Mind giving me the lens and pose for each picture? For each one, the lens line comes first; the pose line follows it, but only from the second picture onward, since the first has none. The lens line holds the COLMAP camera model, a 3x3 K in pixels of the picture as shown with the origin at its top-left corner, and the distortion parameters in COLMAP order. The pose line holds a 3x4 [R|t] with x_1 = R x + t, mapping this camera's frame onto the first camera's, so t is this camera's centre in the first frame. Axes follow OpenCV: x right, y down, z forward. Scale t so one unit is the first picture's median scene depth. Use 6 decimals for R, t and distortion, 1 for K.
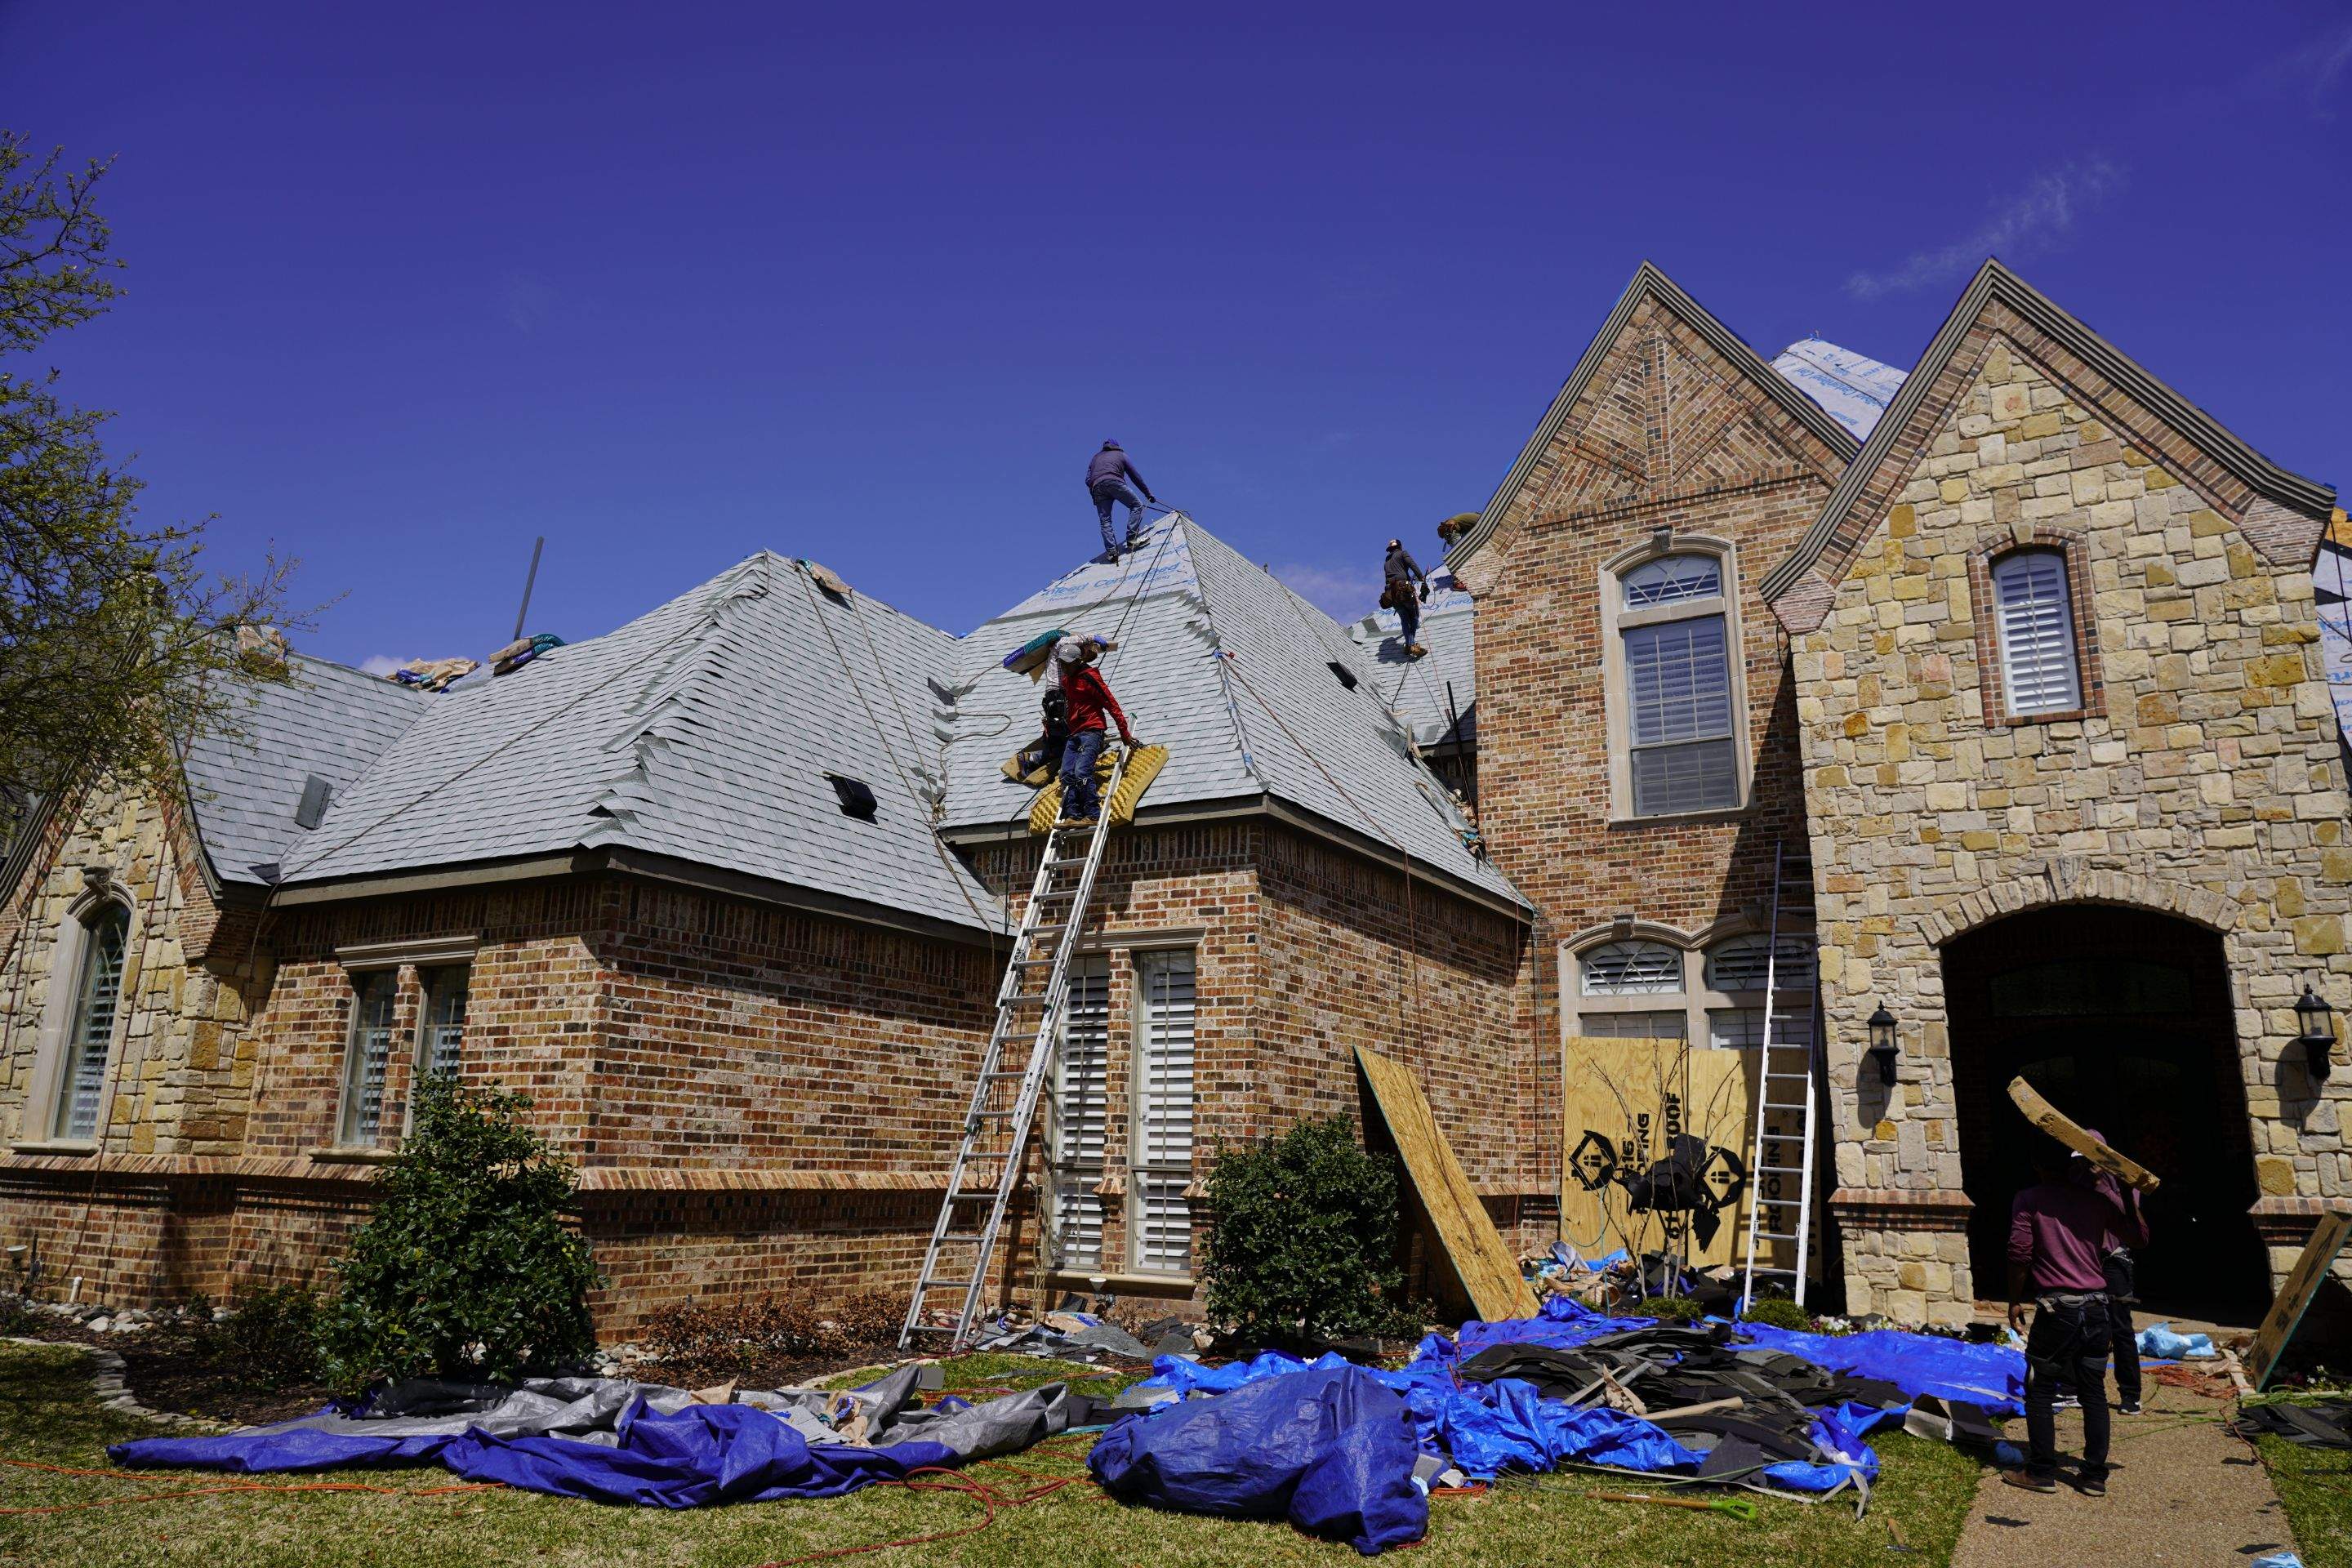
lens RADIAL K [[1572.6, 0, 1176.0], [0, 1572.6, 784.0], [0, 0, 1]] dist [-0.045540, 0.036148]
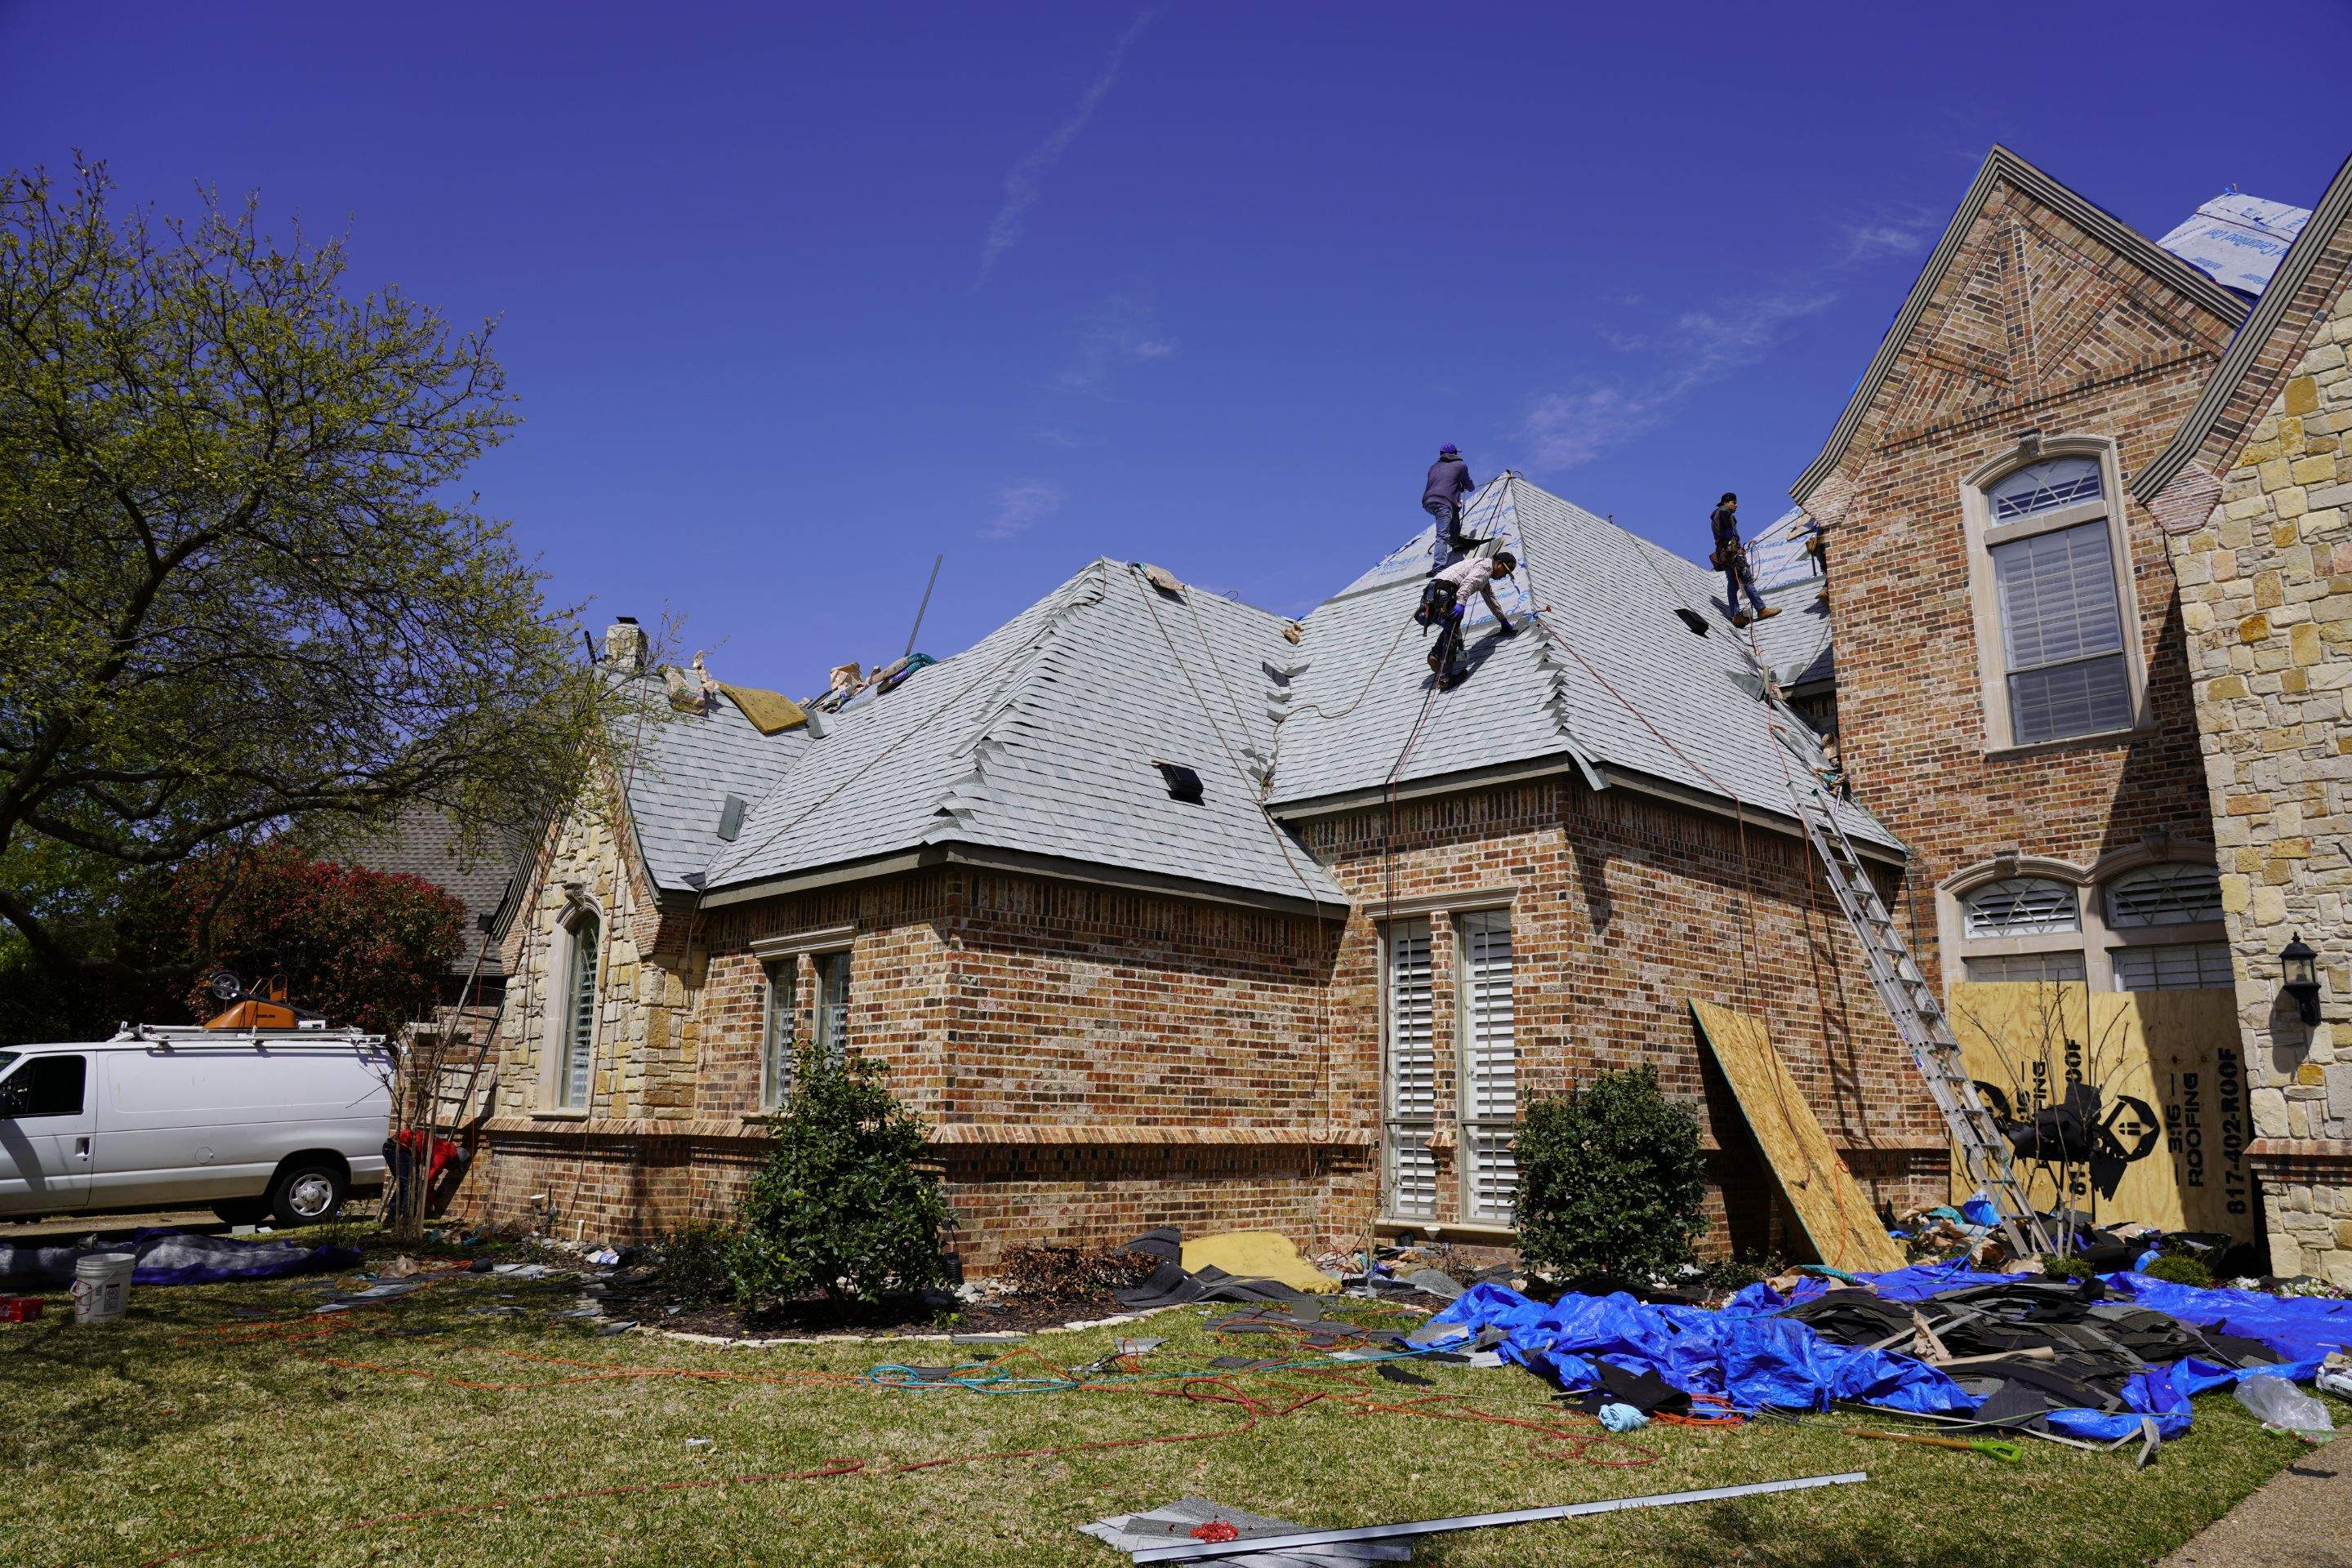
lens RADIAL K [[1575.3, 0, 1172.7], [0, 1575.3, 782.0], [0, 0, 1]] dist [-0.034238, 0.023095]
pose [[0.961560, -0.065856, -0.266581, 0.076680], [0.070839, 0.997446, 0.009110, -0.002075], [0.265300, -0.027644, 0.963770, -0.042993]]
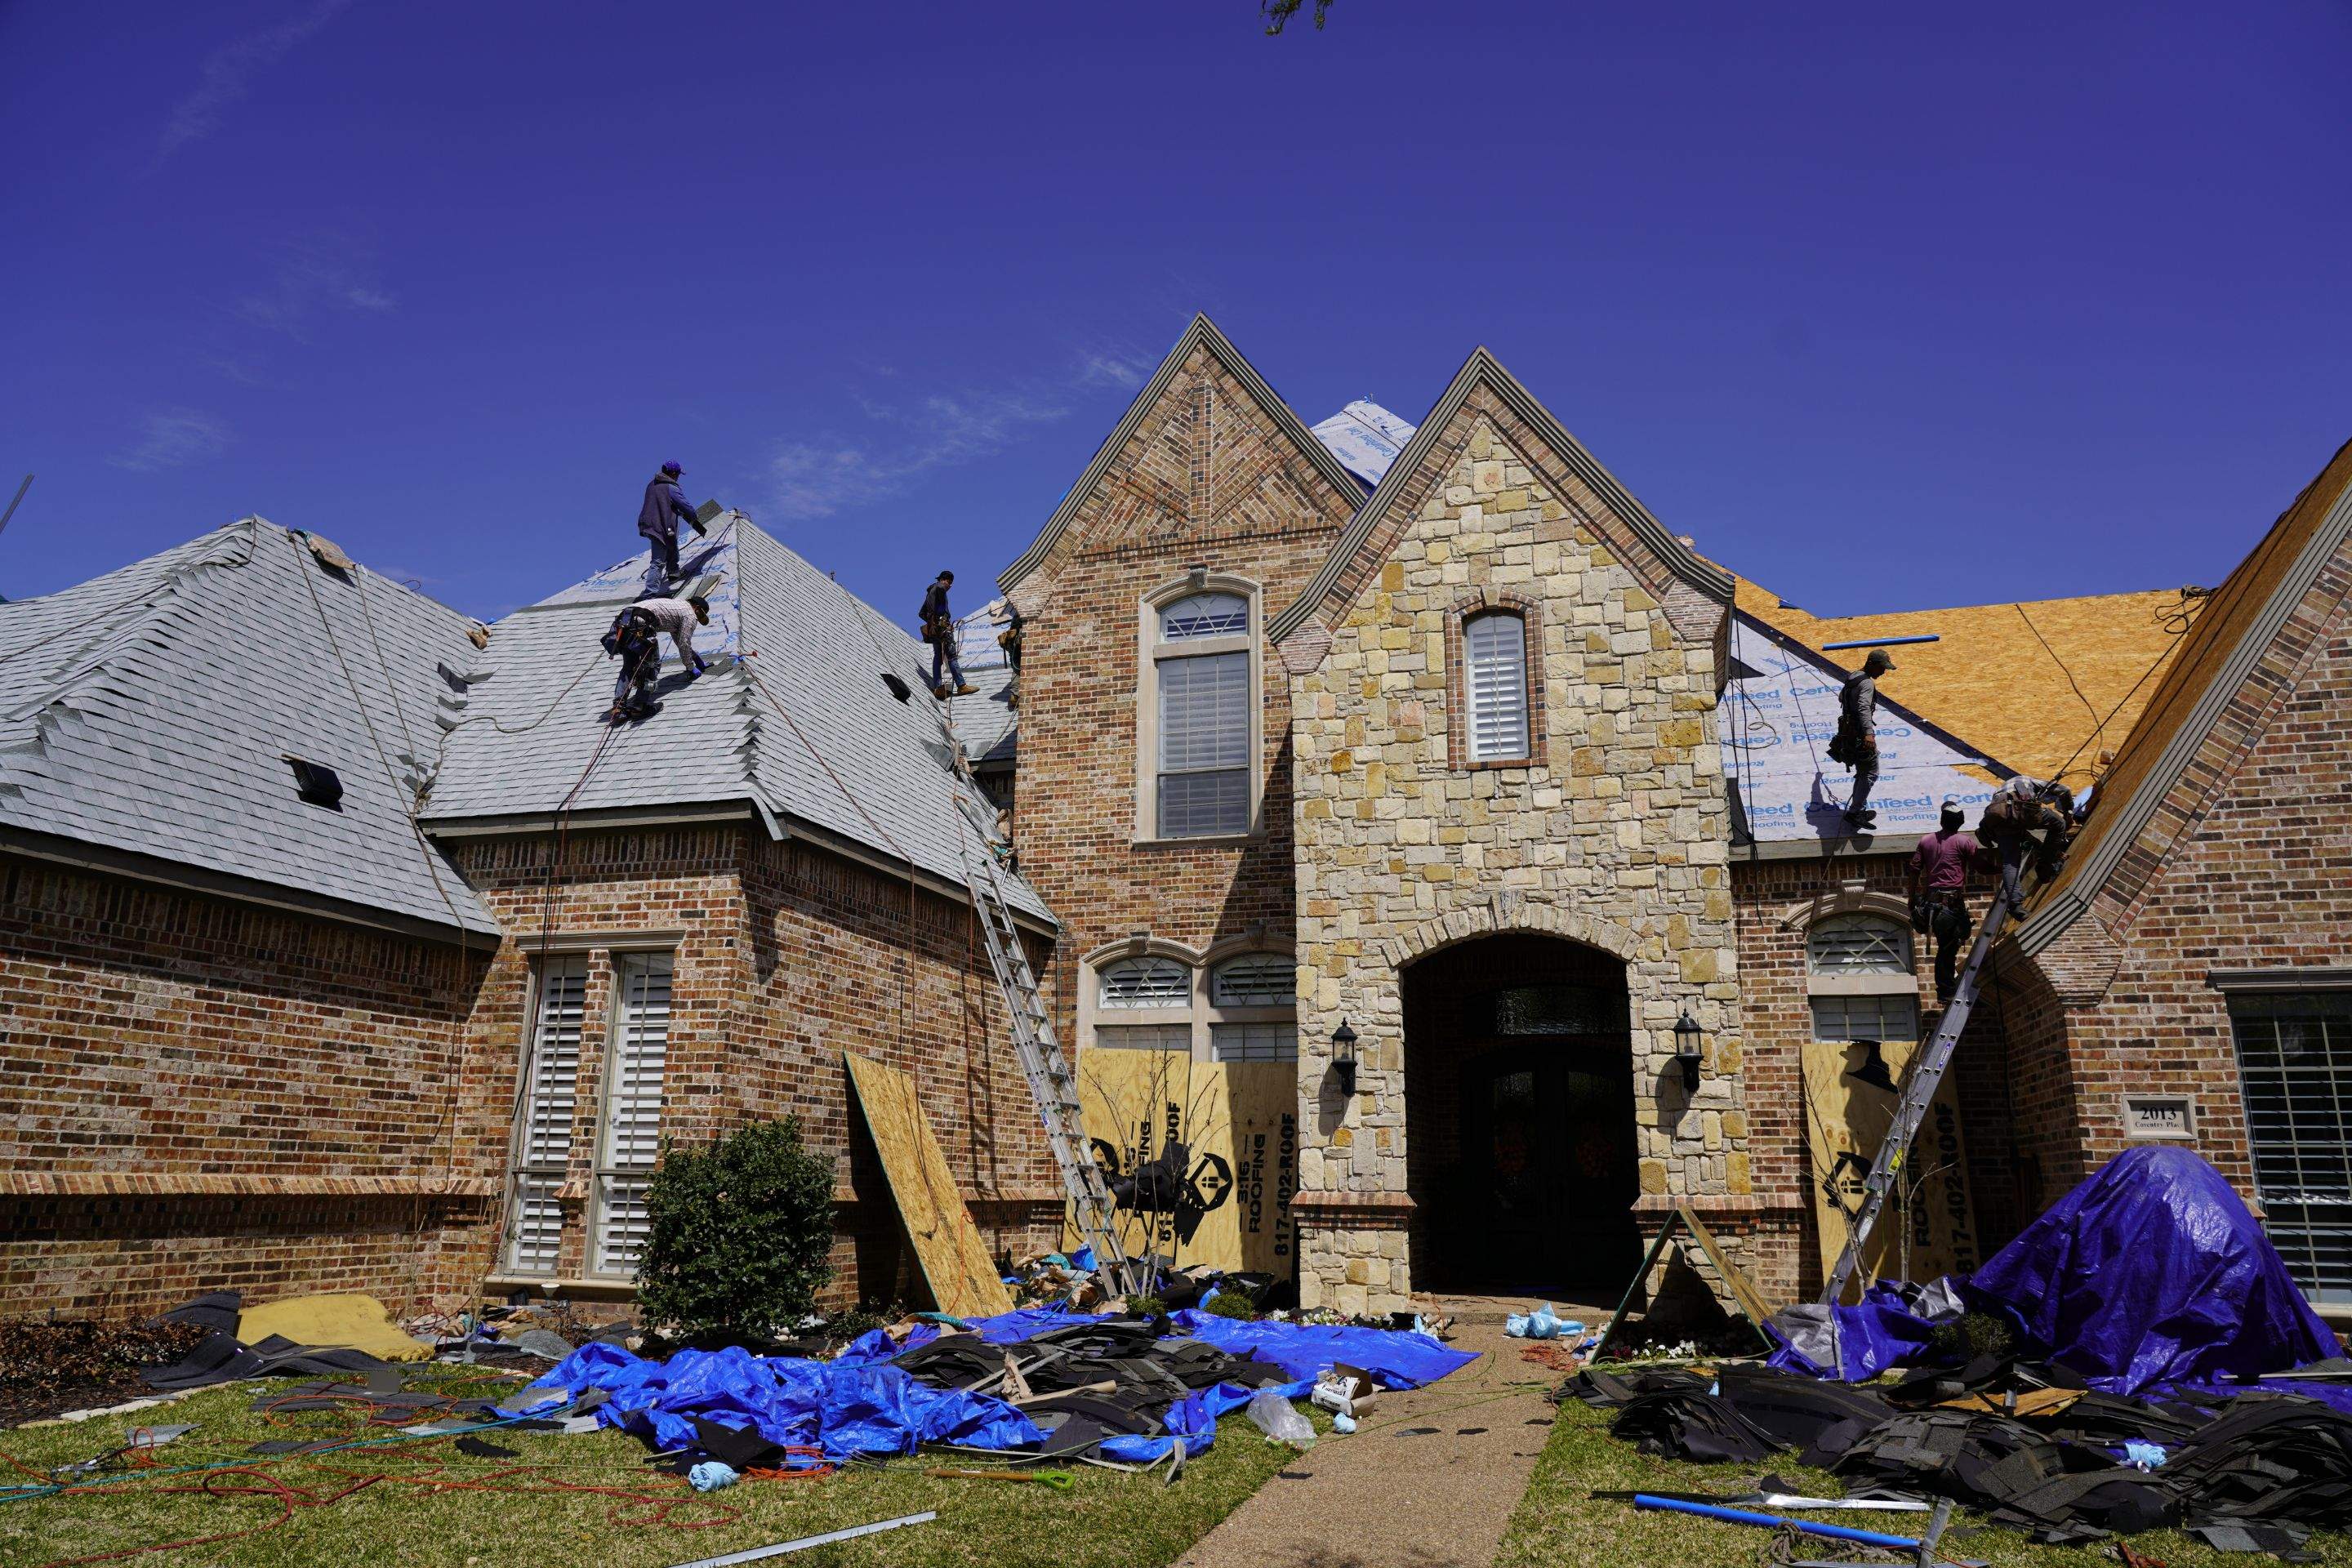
lens RADIAL K [[1575.3, 0, 1172.7], [0, 1575.3, 782.0], [0, 0, 1]] dist [-0.034238, 0.023095]
pose [[0.973945, 0.049079, 0.221408, 0.090953], [-0.047036, 0.998788, -0.014497, -0.002992], [-0.221851, 0.003705, 0.975074, -0.041821]]
